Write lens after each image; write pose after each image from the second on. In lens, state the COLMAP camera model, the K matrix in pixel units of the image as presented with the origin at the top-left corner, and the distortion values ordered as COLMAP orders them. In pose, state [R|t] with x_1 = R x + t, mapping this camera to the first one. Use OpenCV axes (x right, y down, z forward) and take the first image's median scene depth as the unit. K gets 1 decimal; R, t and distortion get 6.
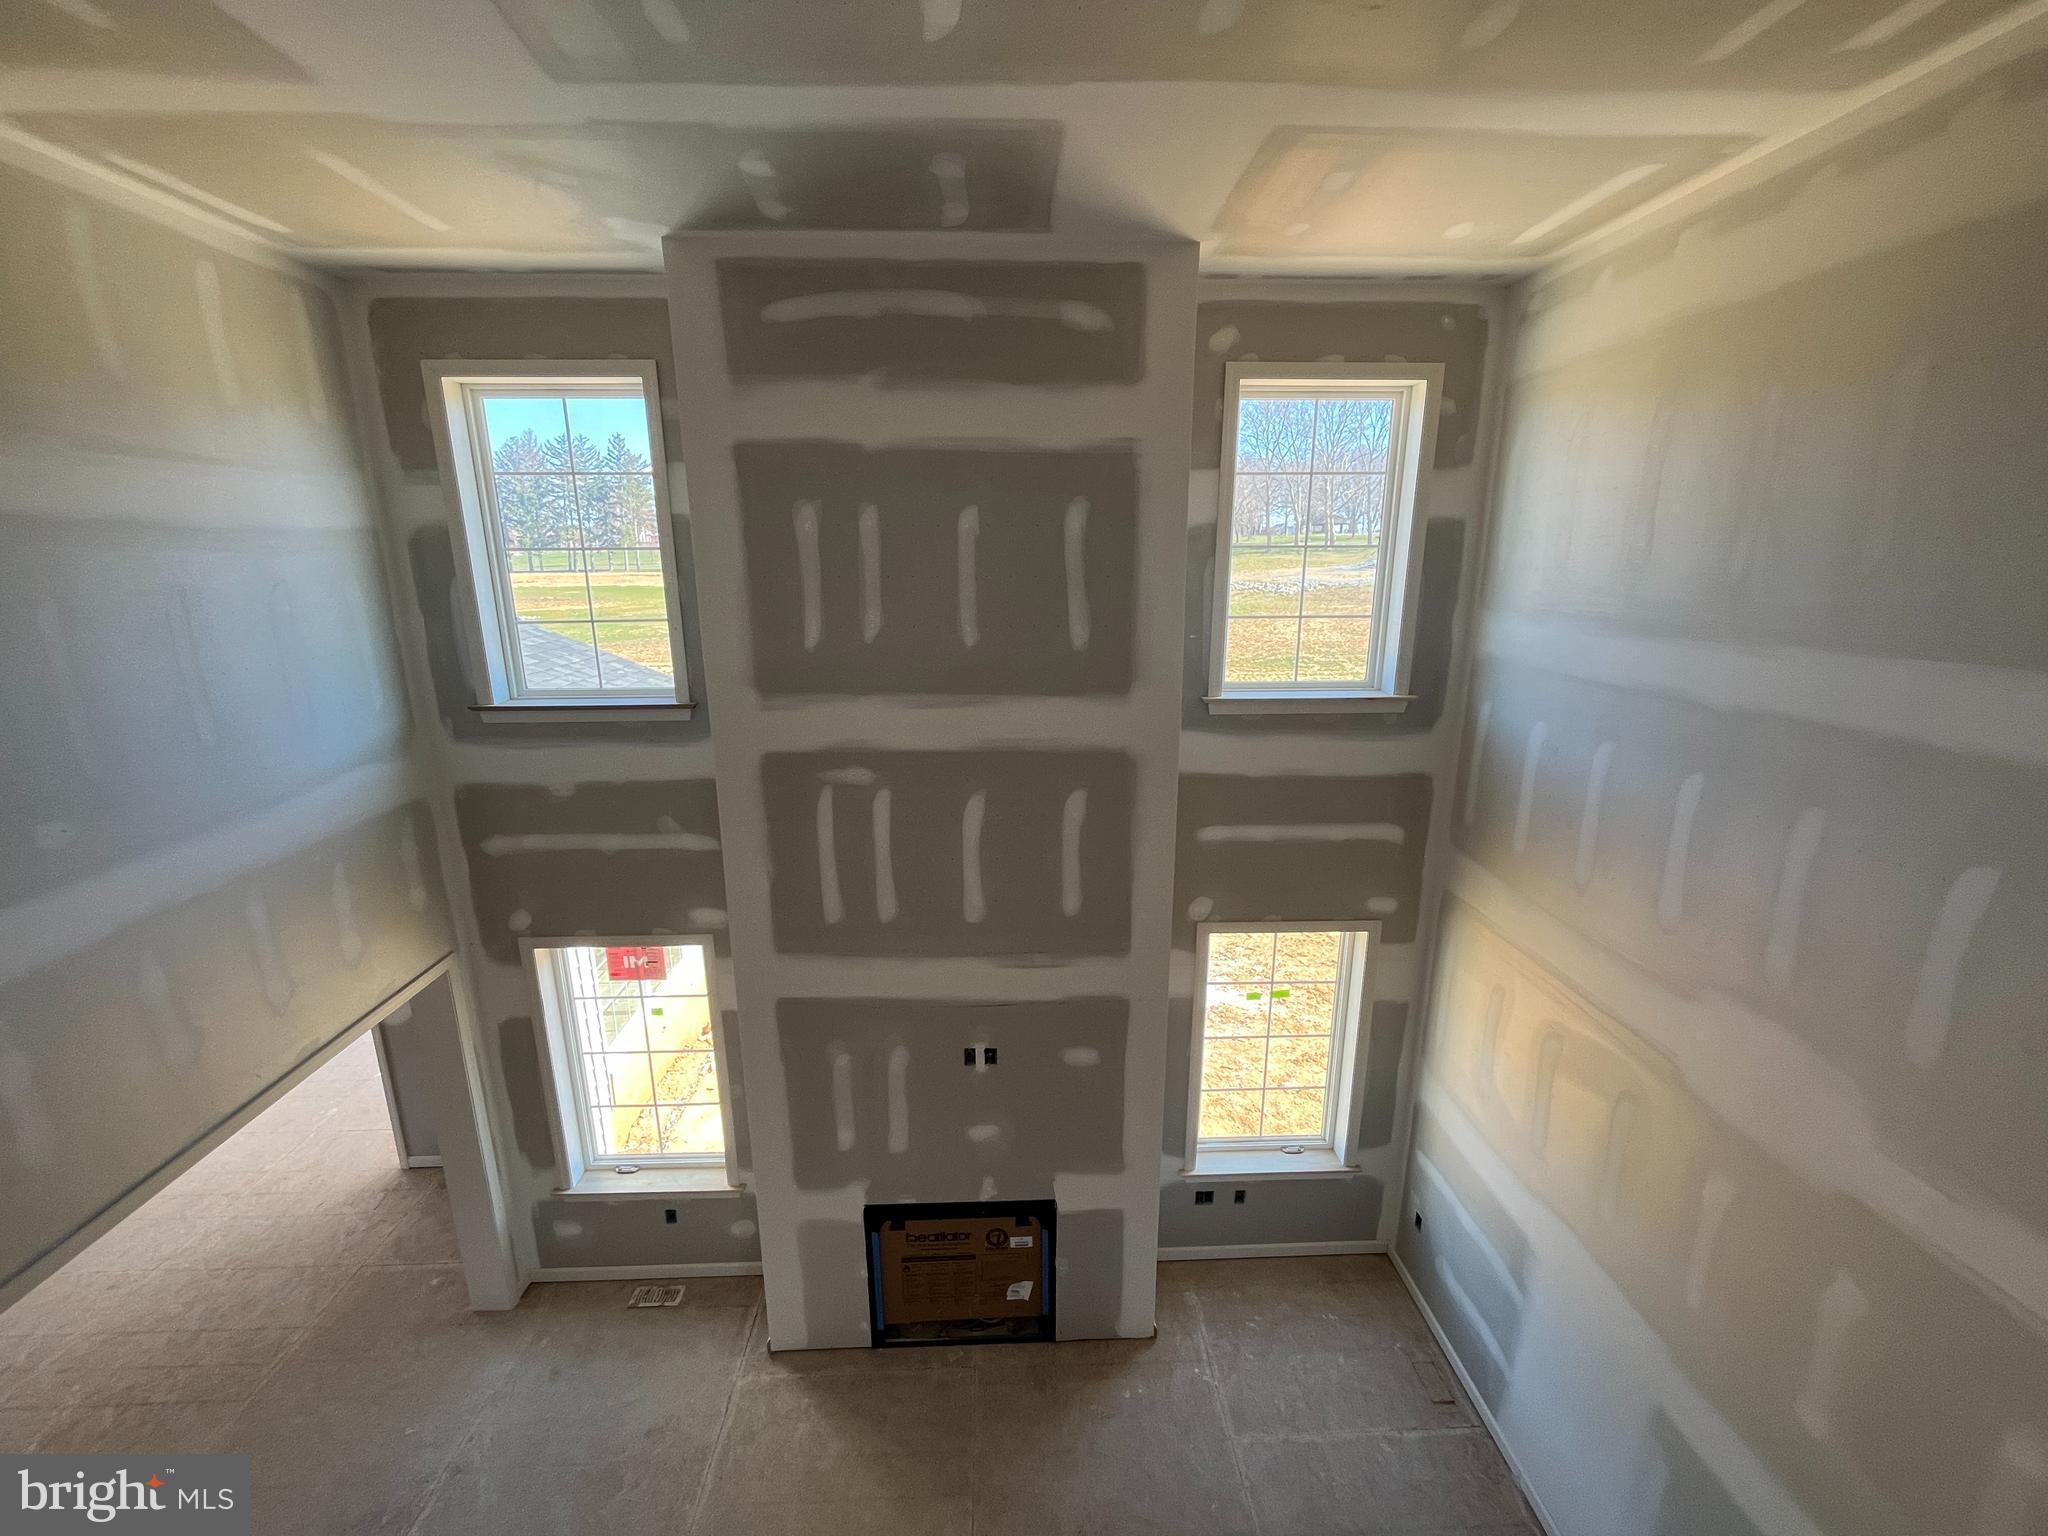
lens RADIAL K [[830.4, 0, 1024.0], [0, 830.4, 768.0], [0, 0, 1]] dist [-0.001948, -0.000220]
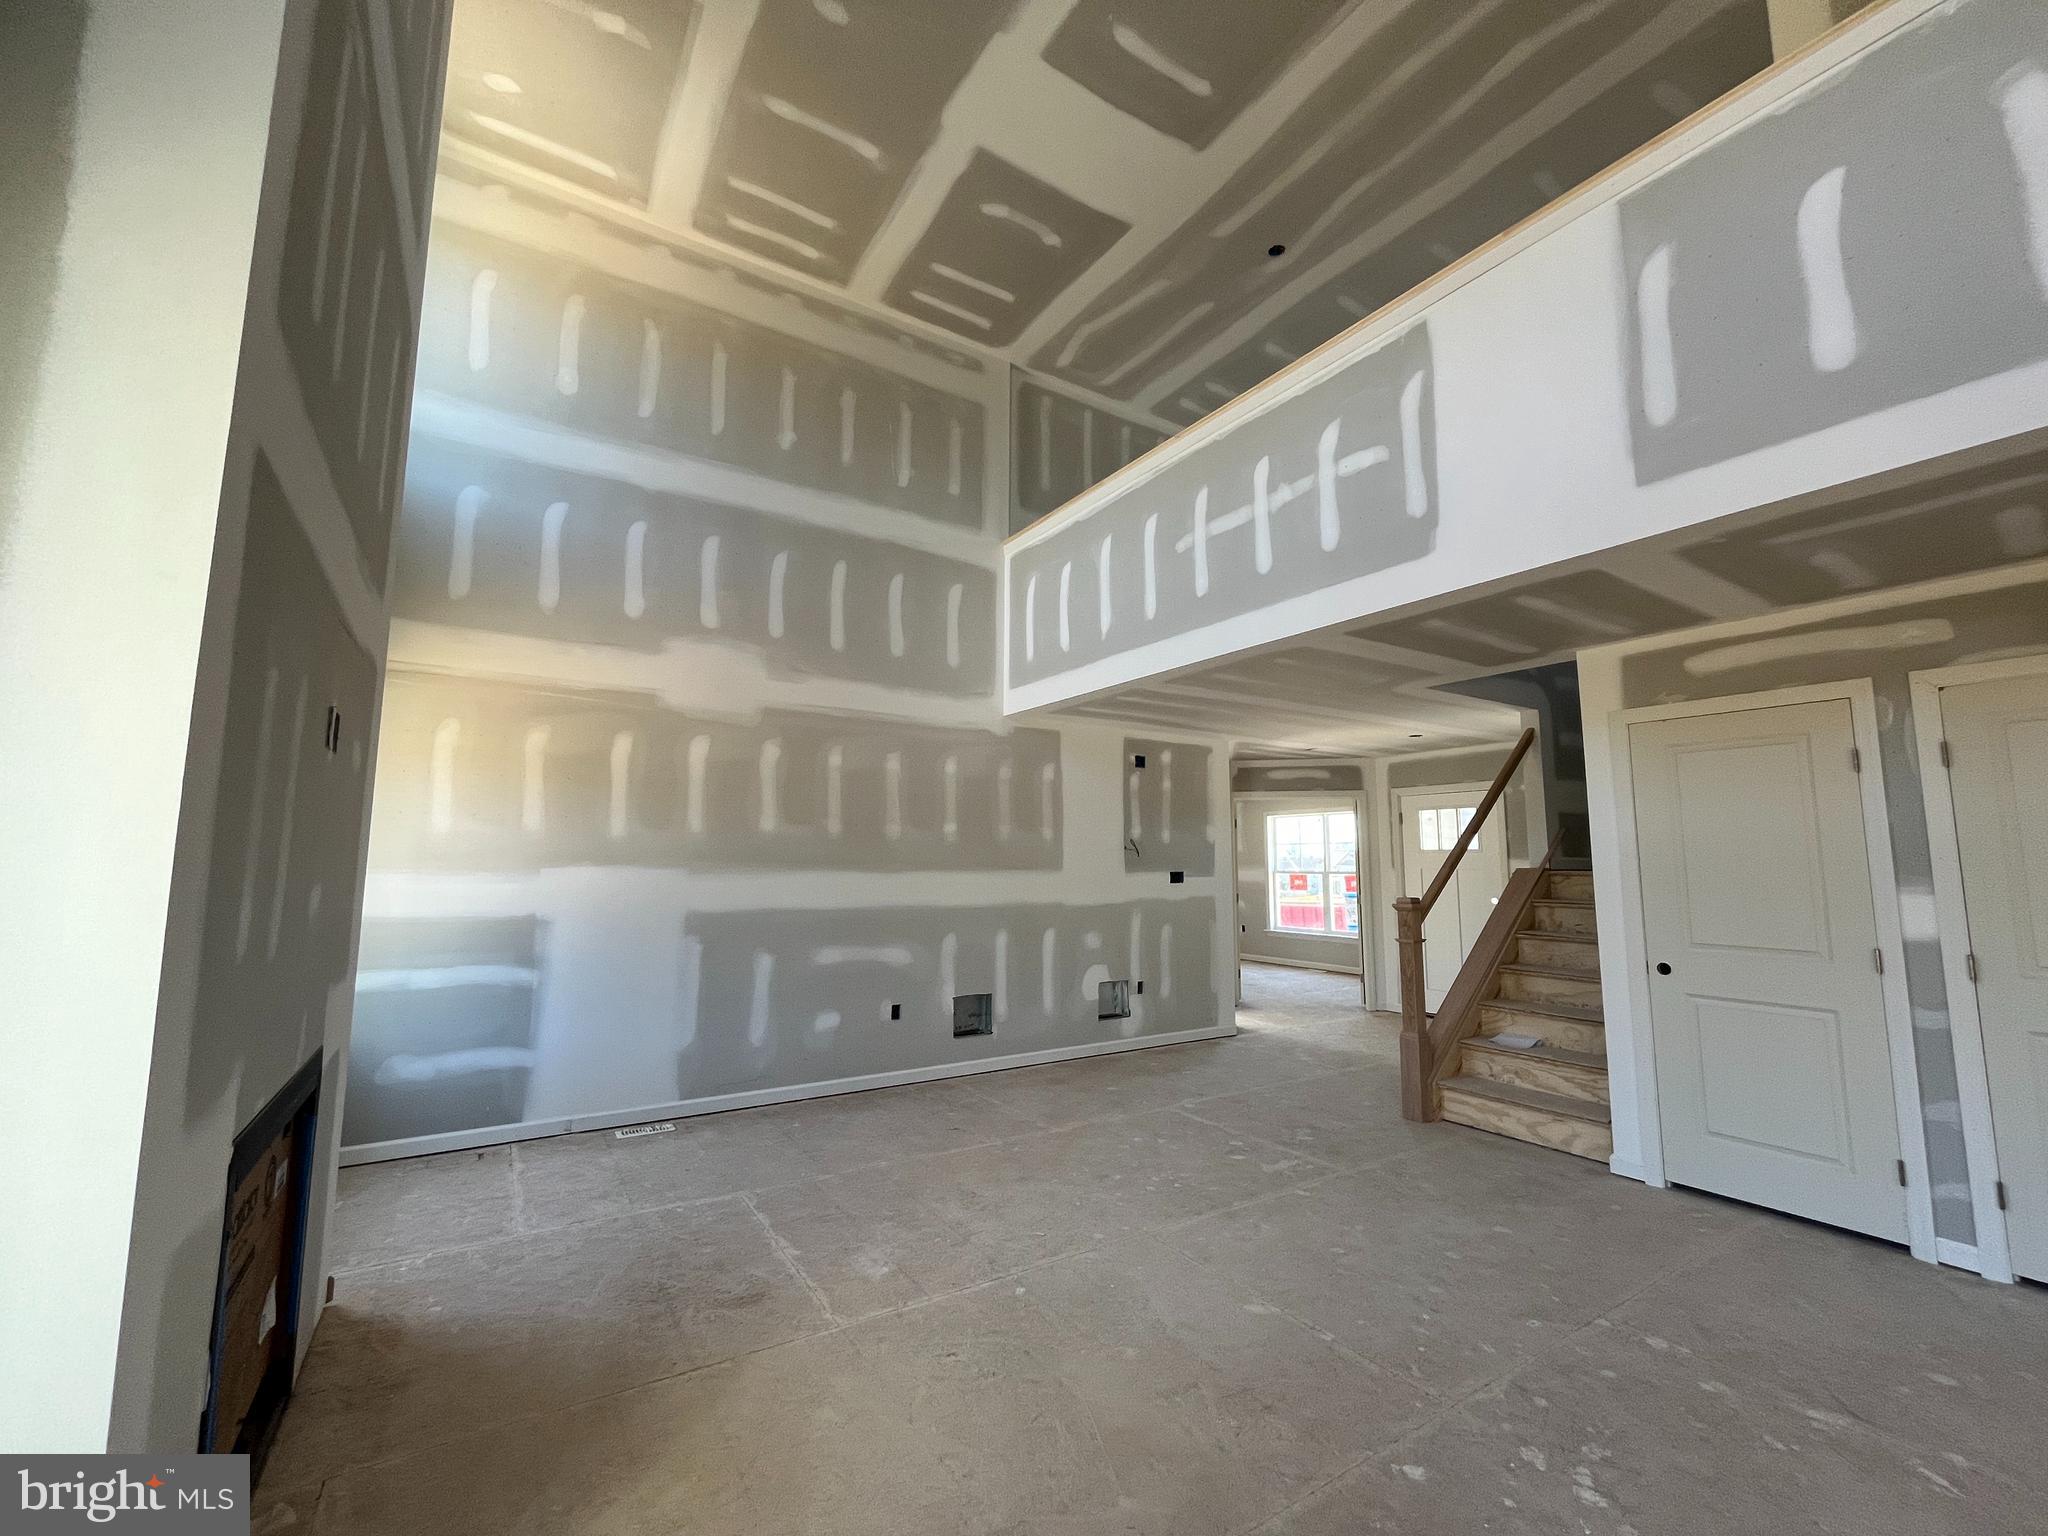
lens RADIAL K [[830.4, 0, 1024.0], [0, 830.4, 768.0], [0, 0, 1]] dist [-0.001948, -0.000220]
pose [[-0.507303, 0.101271, 0.855797, -0.679979], [0.212113, 0.977193, 0.010101, 0.440920], [-0.835256, 0.186650, -0.517213, 0.873506]]
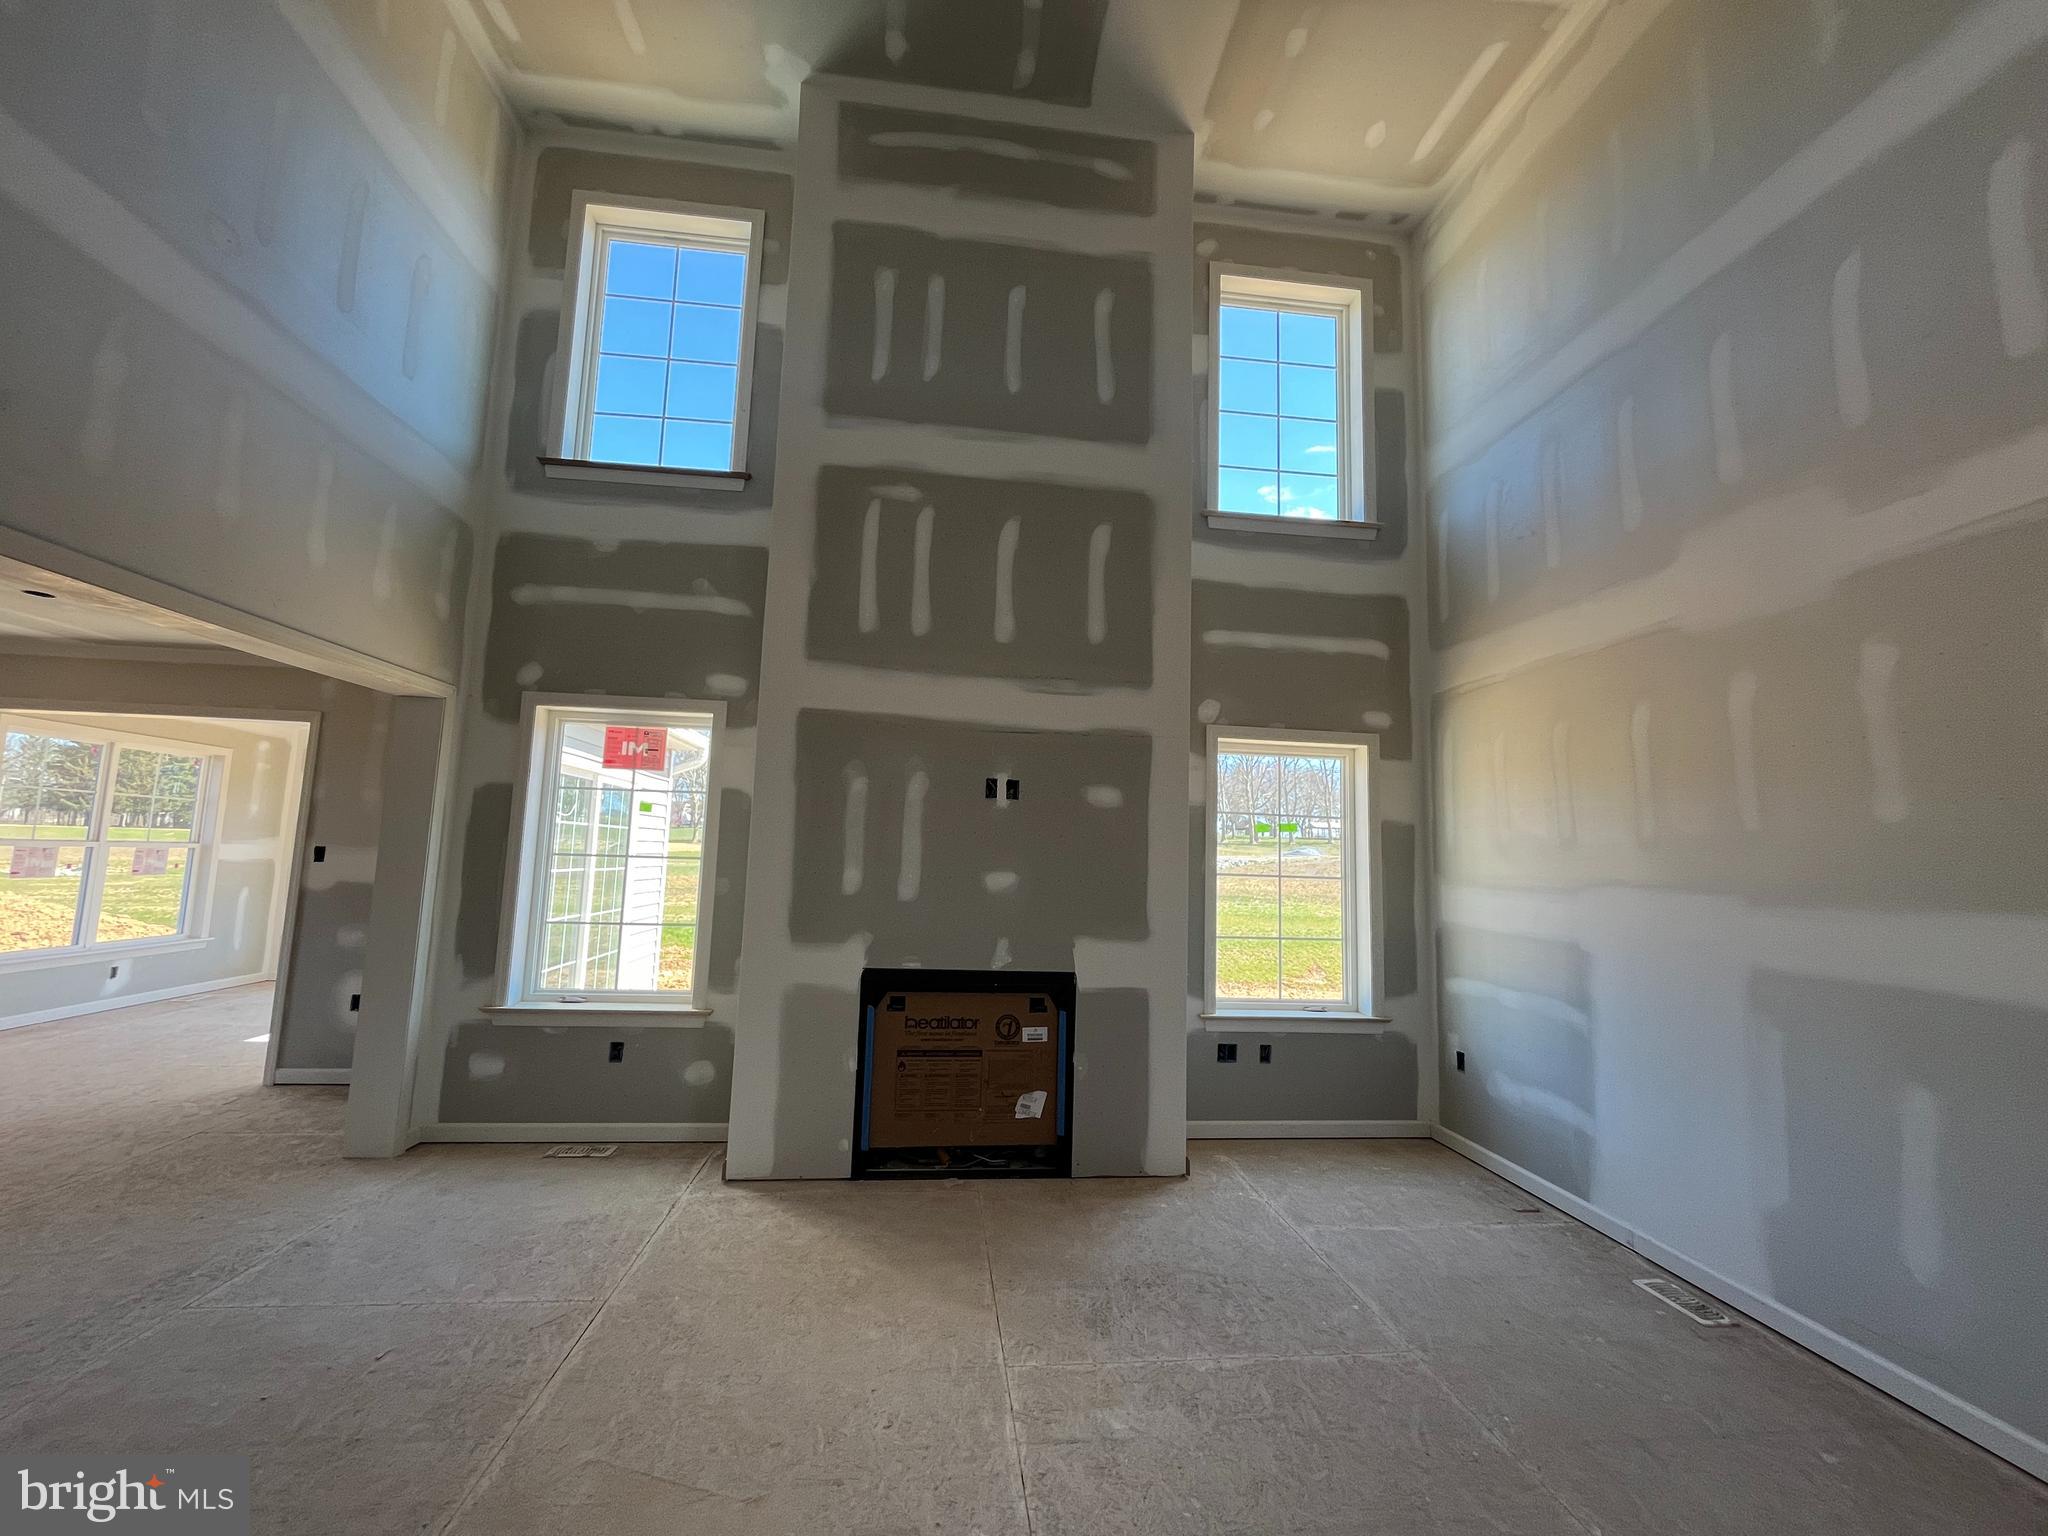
lens RADIAL K [[830.4, 0, 1024.0], [0, 830.4, 768.0], [0, 0, 1]] dist [-0.001948, -0.000220]
pose [[0.996558, 0.043018, 0.070859, -0.092694], [-0.015351, 0.935792, -0.352217, 0.637708], [-0.081461, 0.349917, 0.933232, 0.079276]]
